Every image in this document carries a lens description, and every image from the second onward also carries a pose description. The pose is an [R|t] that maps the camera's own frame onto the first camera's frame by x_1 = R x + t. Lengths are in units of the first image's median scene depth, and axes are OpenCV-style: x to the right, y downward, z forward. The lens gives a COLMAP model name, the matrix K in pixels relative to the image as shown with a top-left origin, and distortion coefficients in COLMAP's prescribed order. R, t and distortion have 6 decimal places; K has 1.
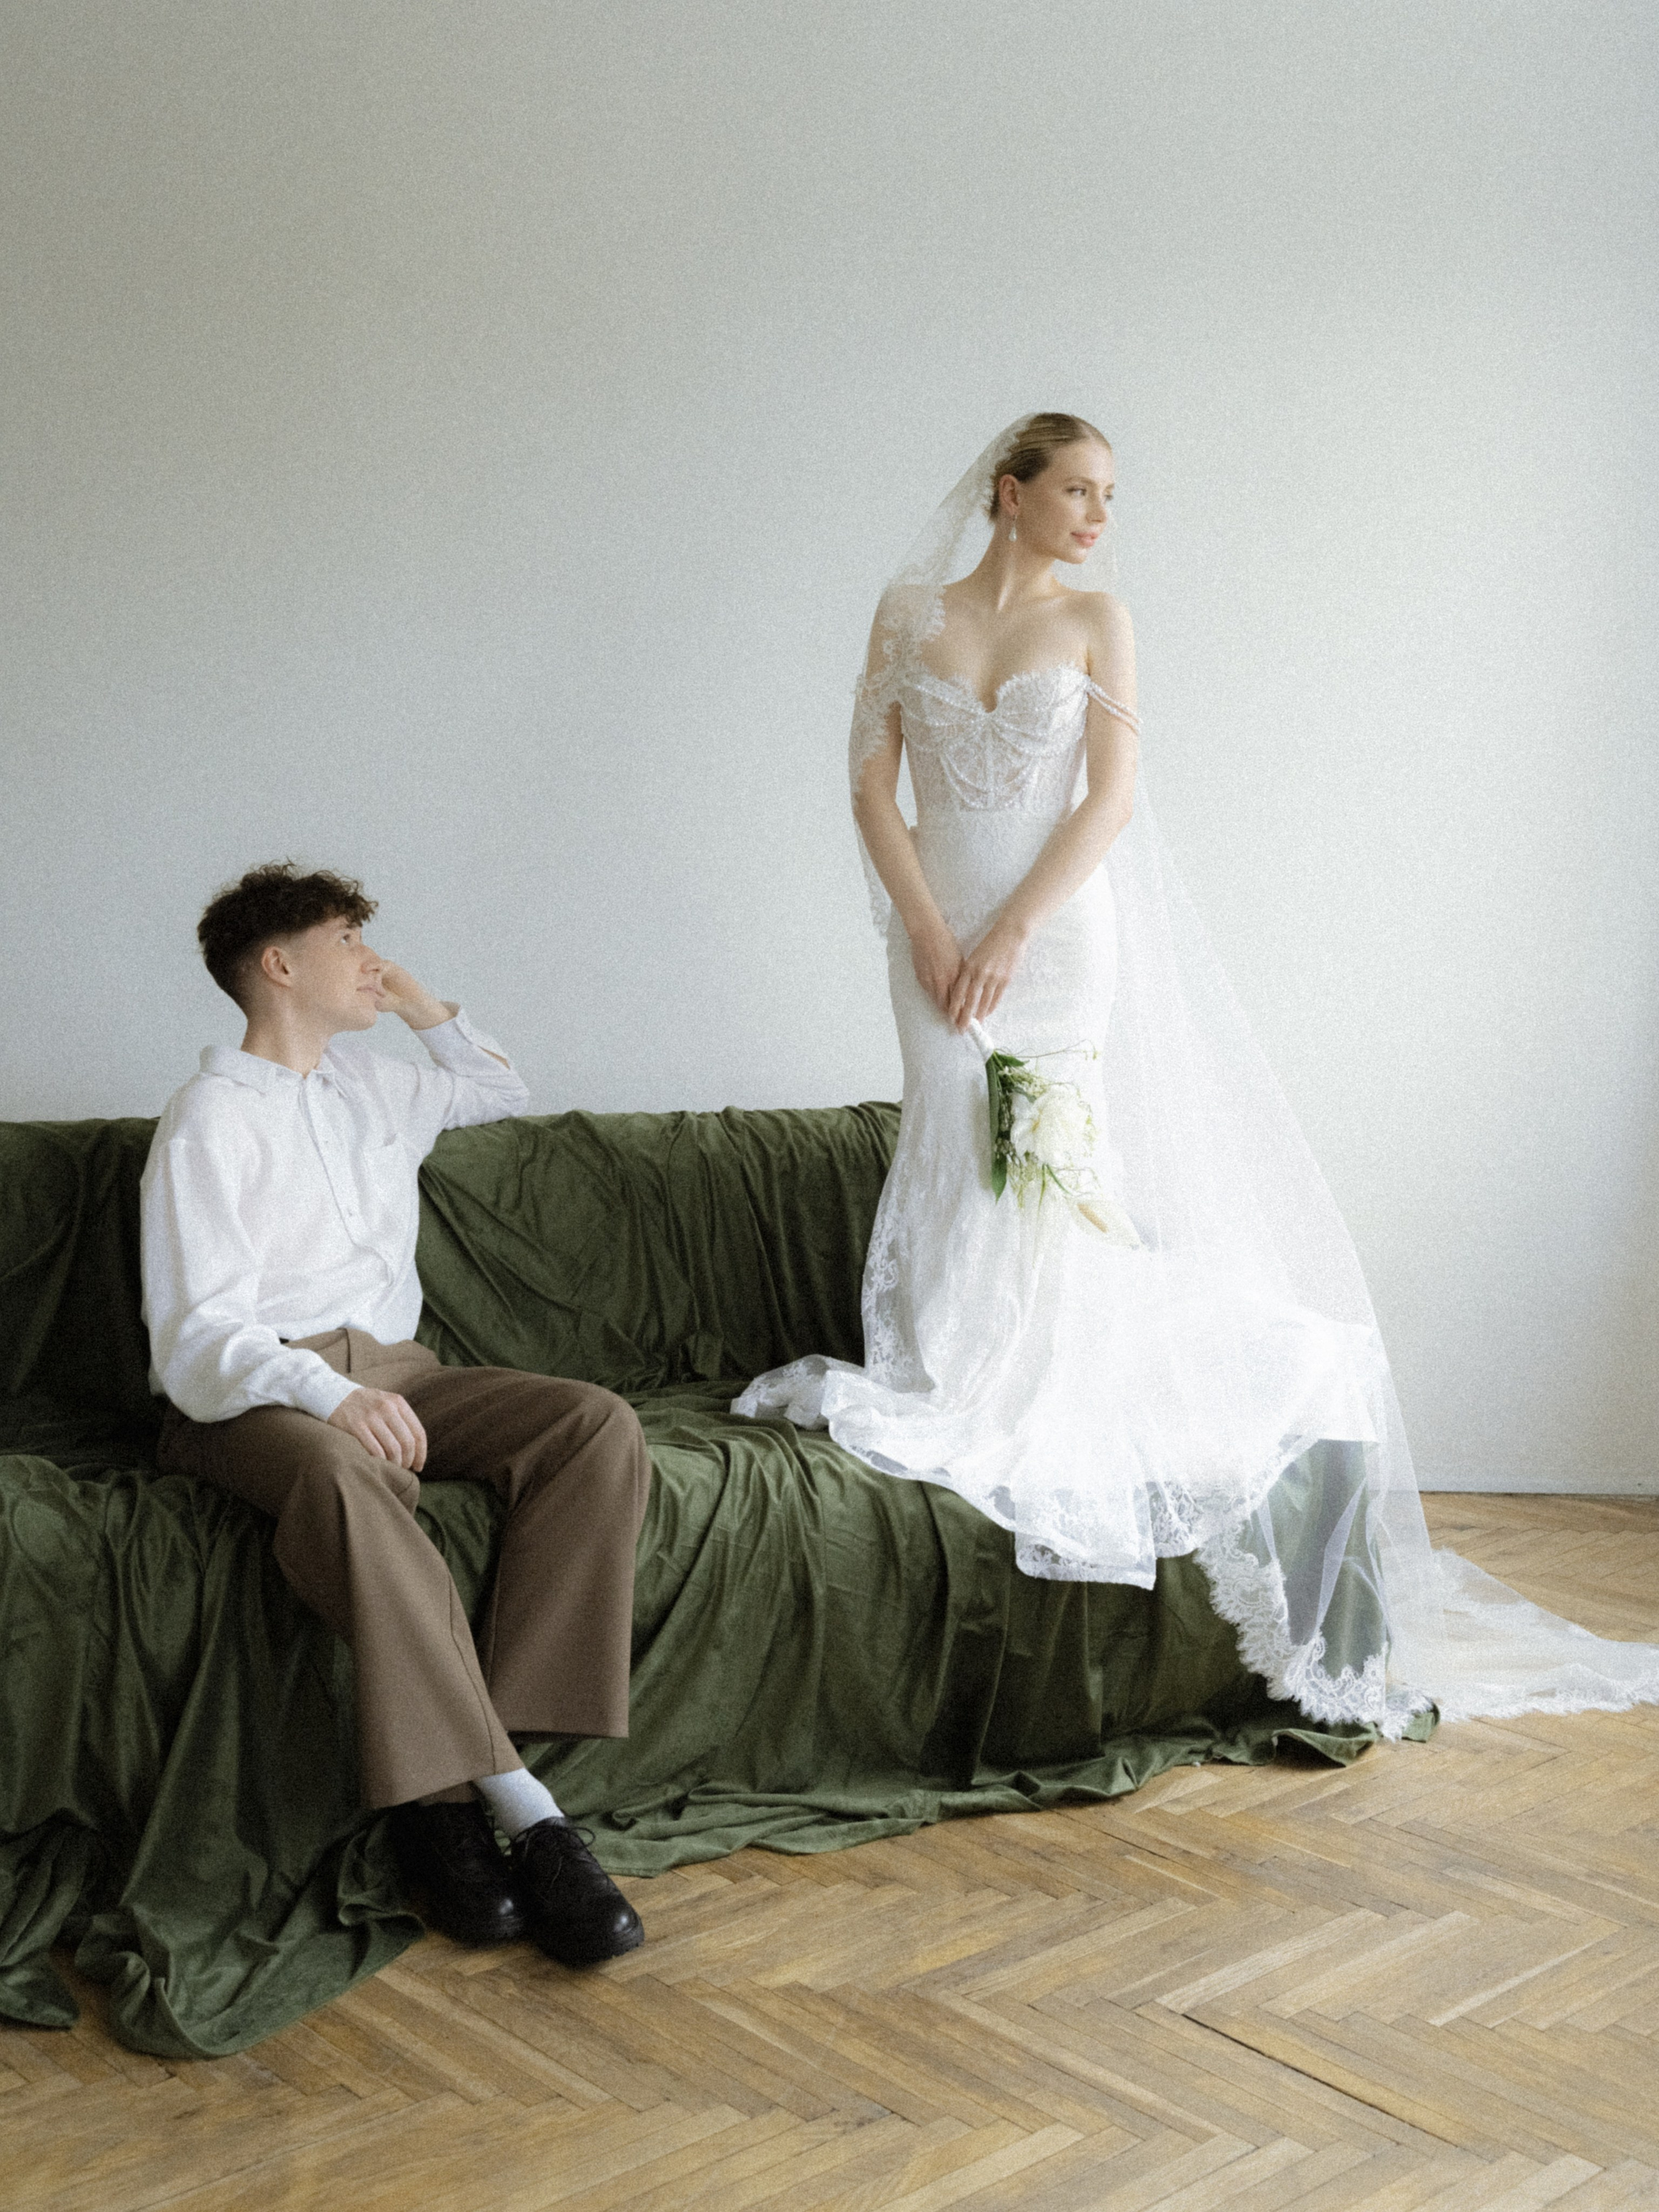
lens RADIAL K [[2514.4, 0, 812.1], [0, 2514.4, 1019.9], [0, 0, 1]] dist [0.033163, 0.000000]
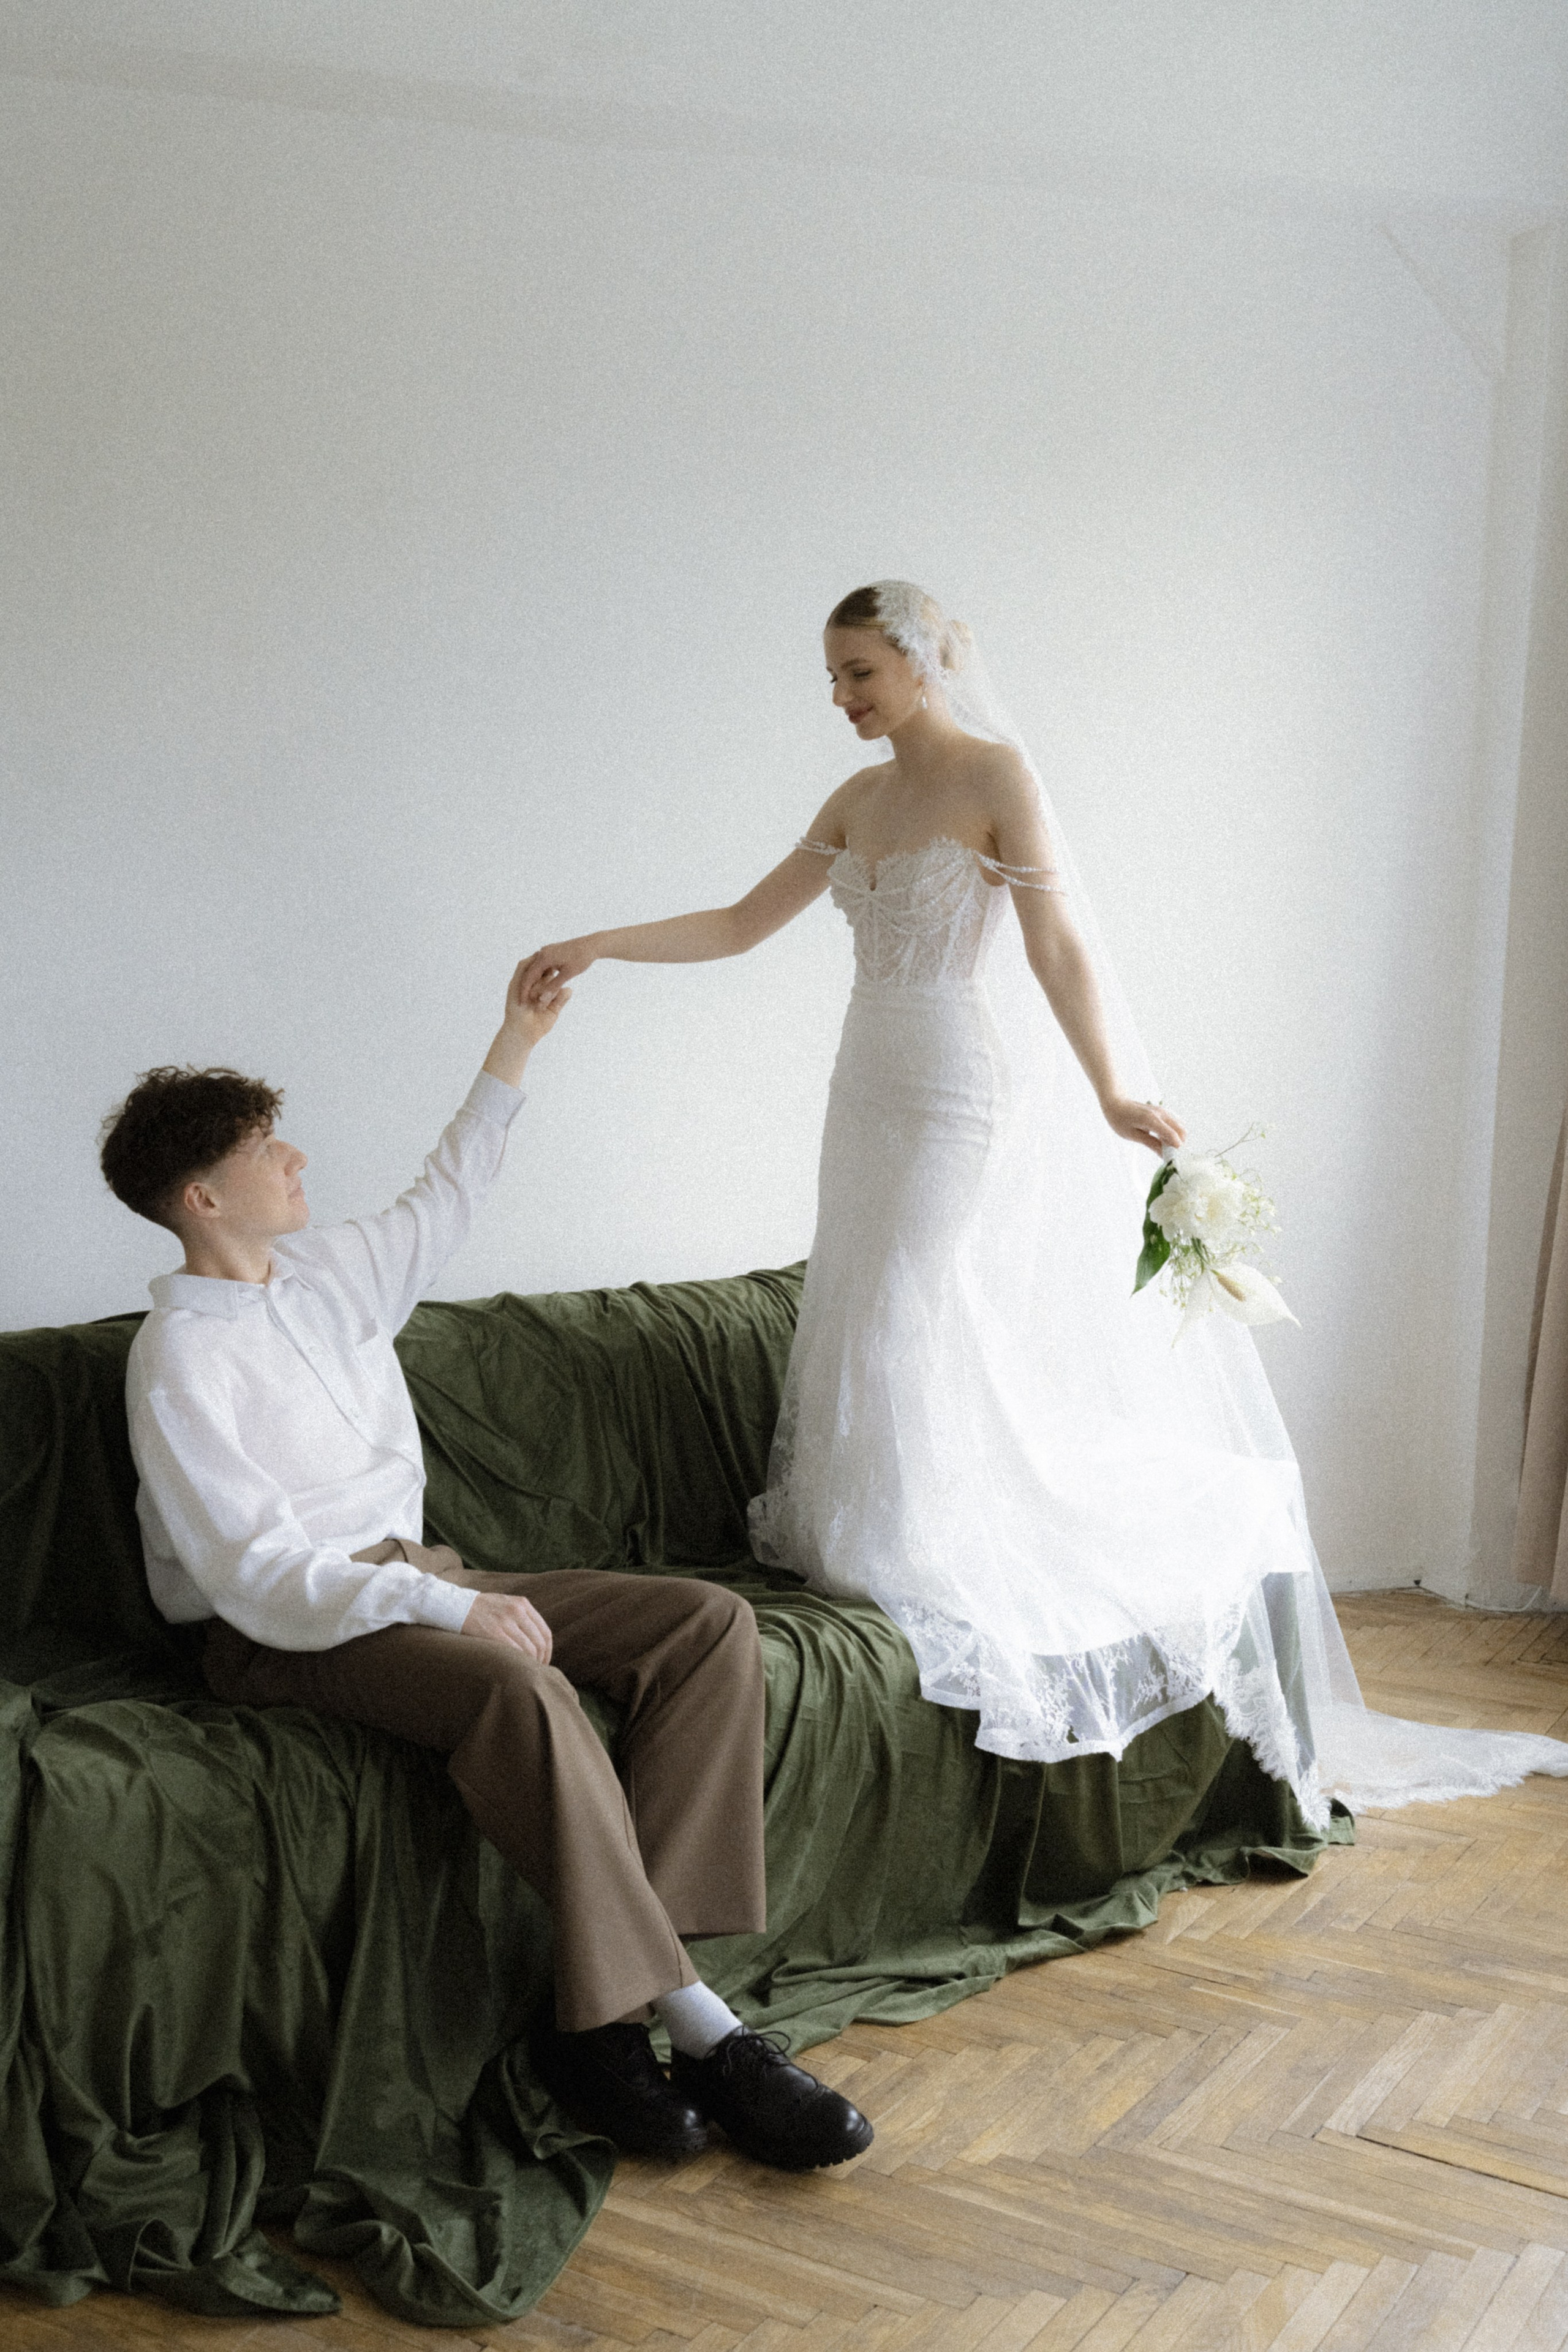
lens RADIAL K [[2411.3, 0, 767.1], [0, 2411.3, 1152.9], [0, 0, 1]] dist [0.030350, 0.000000]
pose [[0.963795, -0.027636, 0.265208, -0.325064], [0.026190, 0.999617, 0.008988, -0.033444], [-0.265355, -0.001716, 0.964149, 0.075067]]
